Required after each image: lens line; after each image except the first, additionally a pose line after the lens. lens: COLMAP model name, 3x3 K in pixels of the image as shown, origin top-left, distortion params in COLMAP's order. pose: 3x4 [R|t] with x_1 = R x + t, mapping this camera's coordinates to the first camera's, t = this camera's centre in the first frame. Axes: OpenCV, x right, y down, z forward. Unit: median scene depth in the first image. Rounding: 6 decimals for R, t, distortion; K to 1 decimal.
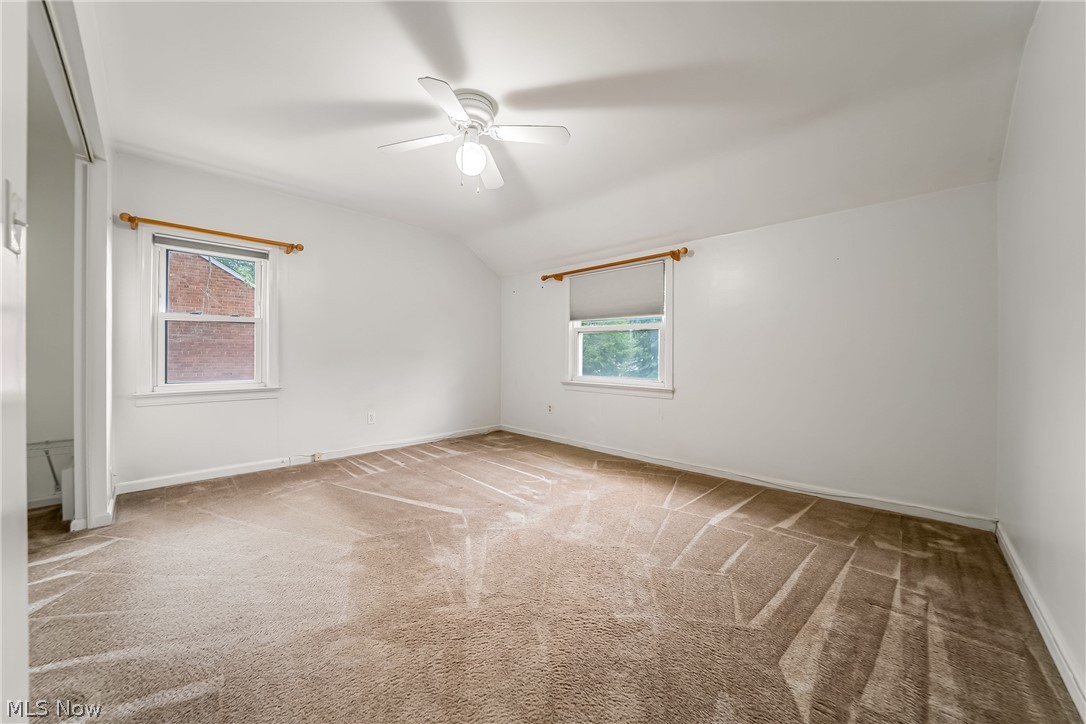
lens RADIAL K [[381.1, 0, 543.8], [0, 381.1, 359.5], [0, 0, 1]] dist [-0.000557, -0.000011]
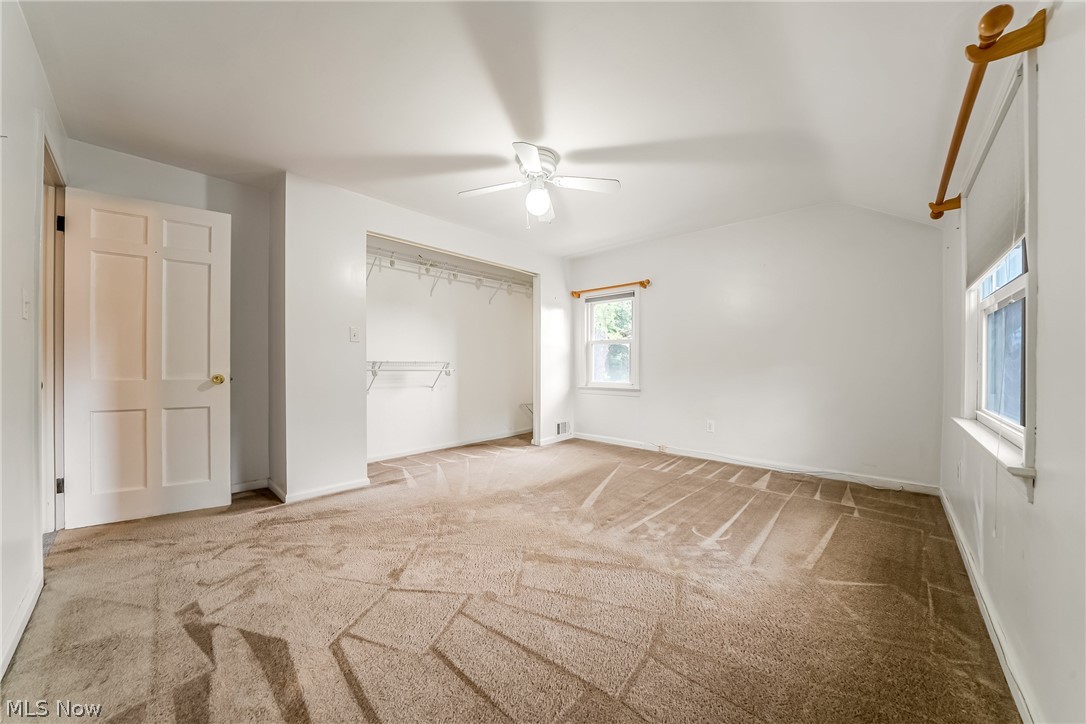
lens RADIAL K [[381.1, 0, 544.9], [0, 381.1, 363.2], [0, 0, 1]] dist [-0.000557, -0.000011]
pose [[0.052729, -0.005799, -0.998592, 0.675863], [-0.007195, 0.999955, -0.006187, -0.007000], [0.998583, 0.007511, 0.052684, 0.628177]]
